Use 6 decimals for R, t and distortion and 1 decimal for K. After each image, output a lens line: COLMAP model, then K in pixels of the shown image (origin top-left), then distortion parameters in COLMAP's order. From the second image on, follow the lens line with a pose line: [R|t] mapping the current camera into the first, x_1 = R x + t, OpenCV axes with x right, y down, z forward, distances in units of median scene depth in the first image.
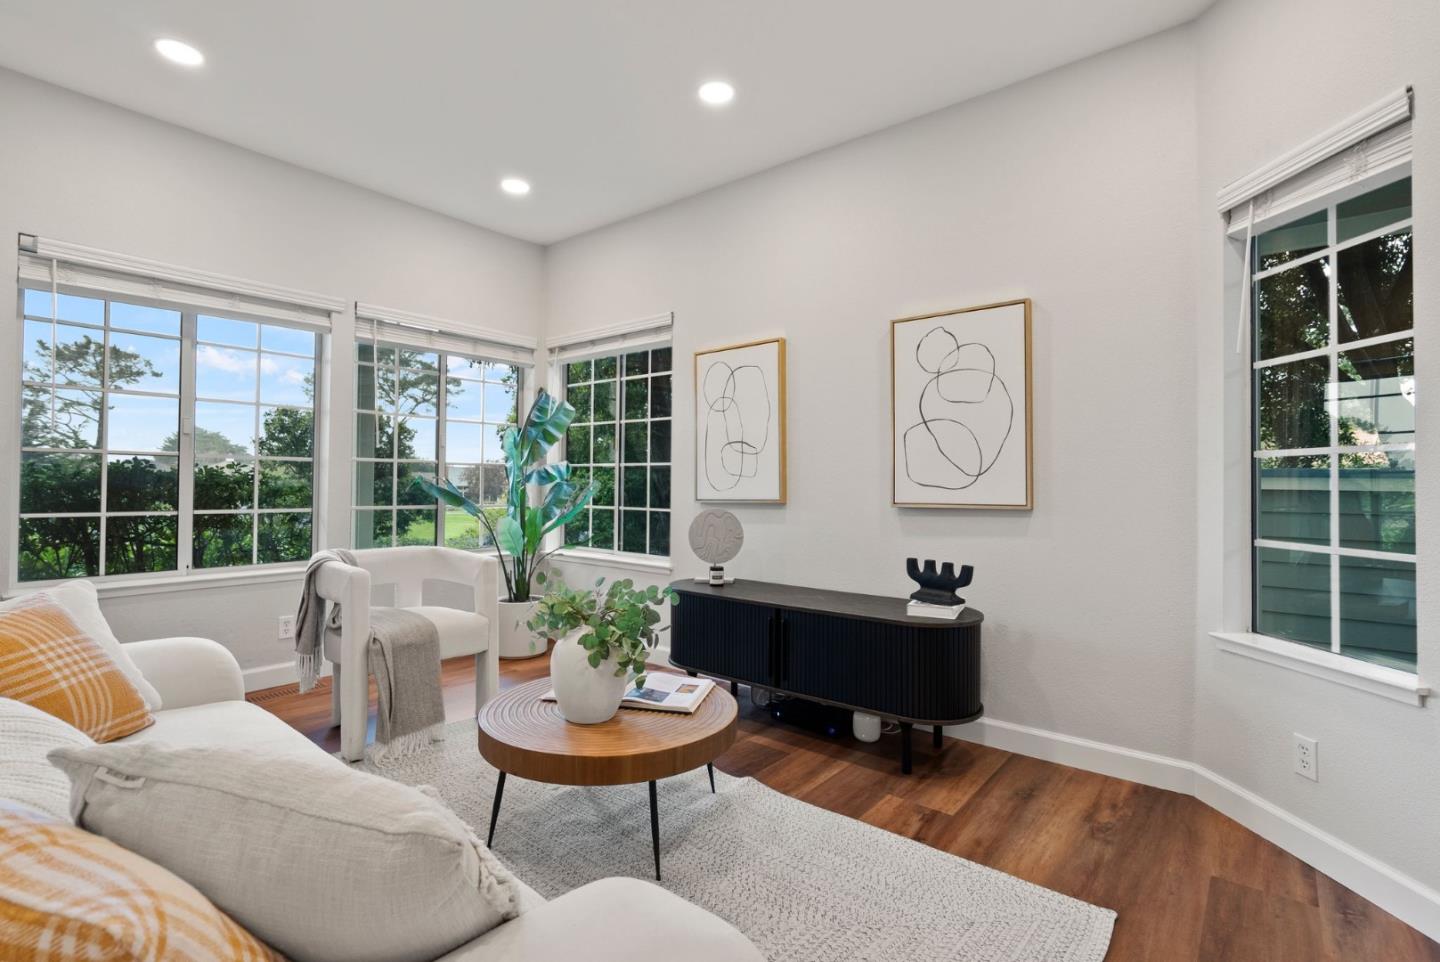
lens RADIAL K [[668.3, 0, 715.8], [0, 668.3, 473.0], [0, 0, 1]] dist [-0.002153, 0.001180]
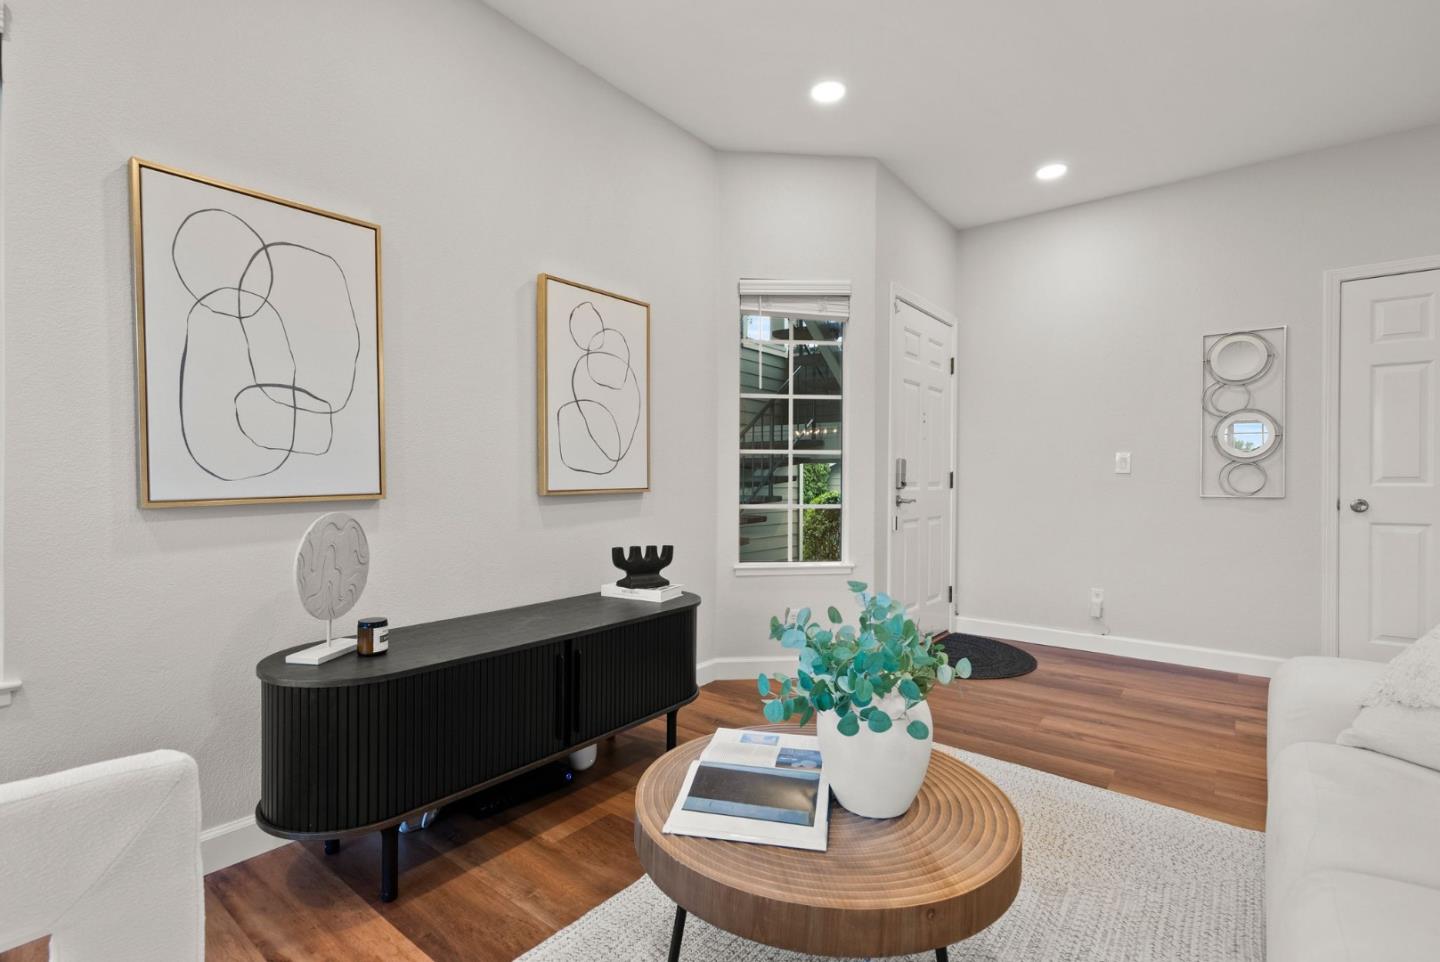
lens RADIAL K [[668.3, 0, 721.3], [0, 668.3, 481.0], [0, 0, 1]] dist [-0.002153, 0.001180]
pose [[-0.019215, -0.015542, 0.999695, -0.646737], [-0.021597, 0.999652, 0.015126, 0.016270], [-0.999582, -0.021300, -0.019544, 0.869548]]
